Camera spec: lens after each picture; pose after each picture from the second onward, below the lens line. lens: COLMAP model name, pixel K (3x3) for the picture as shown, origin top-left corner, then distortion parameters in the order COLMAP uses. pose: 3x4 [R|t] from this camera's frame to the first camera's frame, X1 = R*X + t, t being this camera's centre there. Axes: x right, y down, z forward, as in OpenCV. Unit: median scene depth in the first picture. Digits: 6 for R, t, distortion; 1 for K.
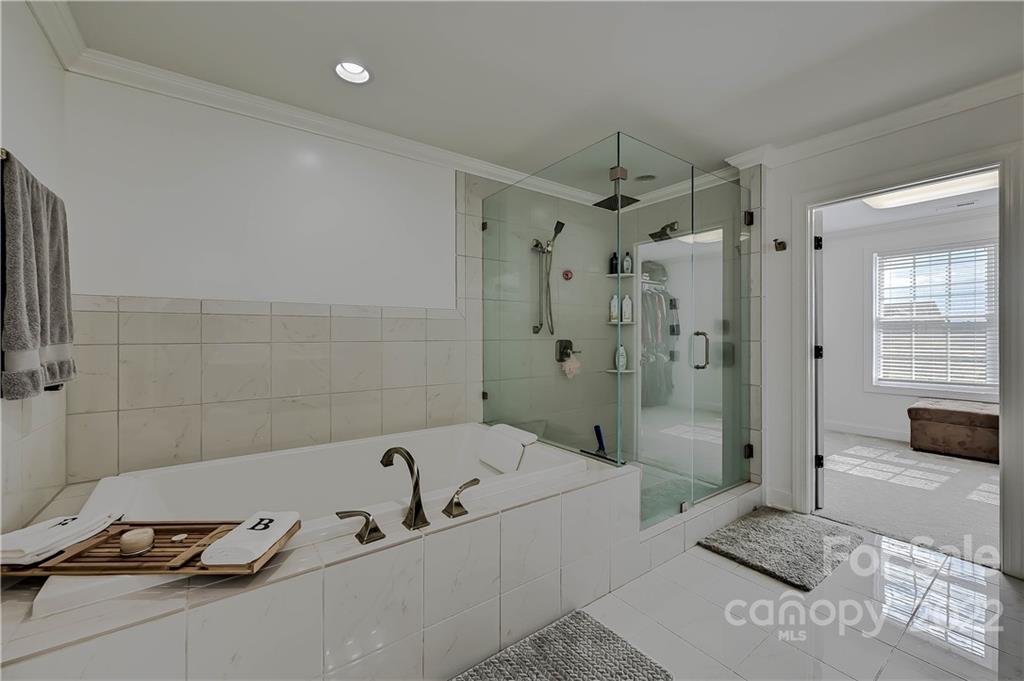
lens RADIAL K [[411.0, 0, 512.0], [0, 411.0, 336.1], [0, 0, 1]] dist [0.003057, 0.000143]
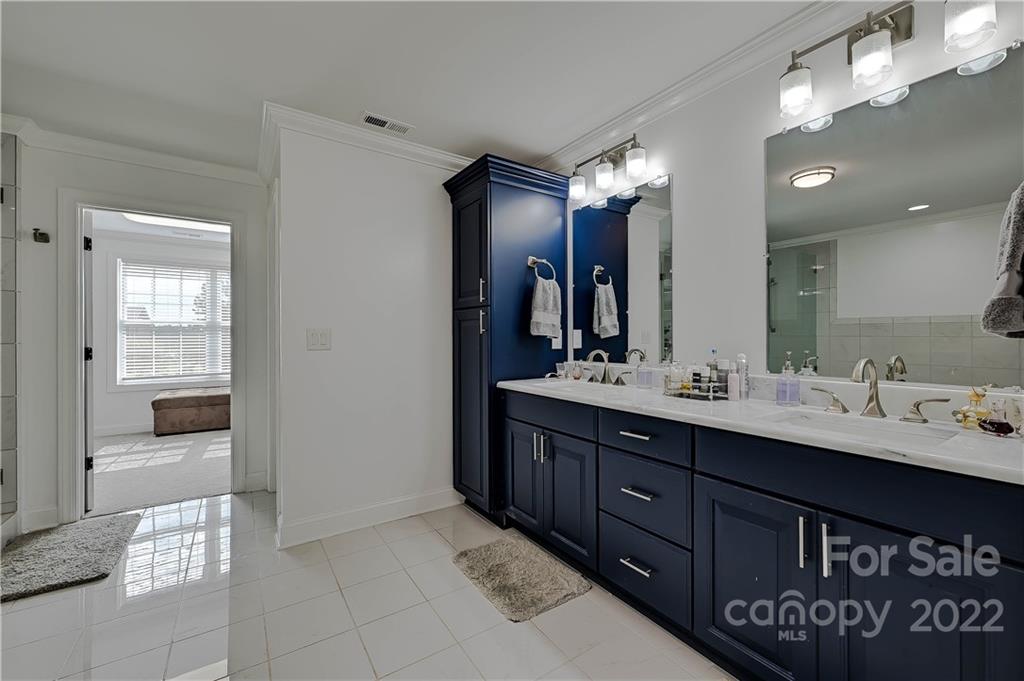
lens RADIAL K [[411.0, 0, 511.8], [0, 411.0, 337.2], [0, 0, 1]] dist [0.003057, 0.000143]
pose [[0.039899, 0.000631, 0.999204, -0.160837], [0.003402, 0.999994, -0.000767, 0.002769], [-0.999198, 0.003430, 0.039896, -0.046730]]
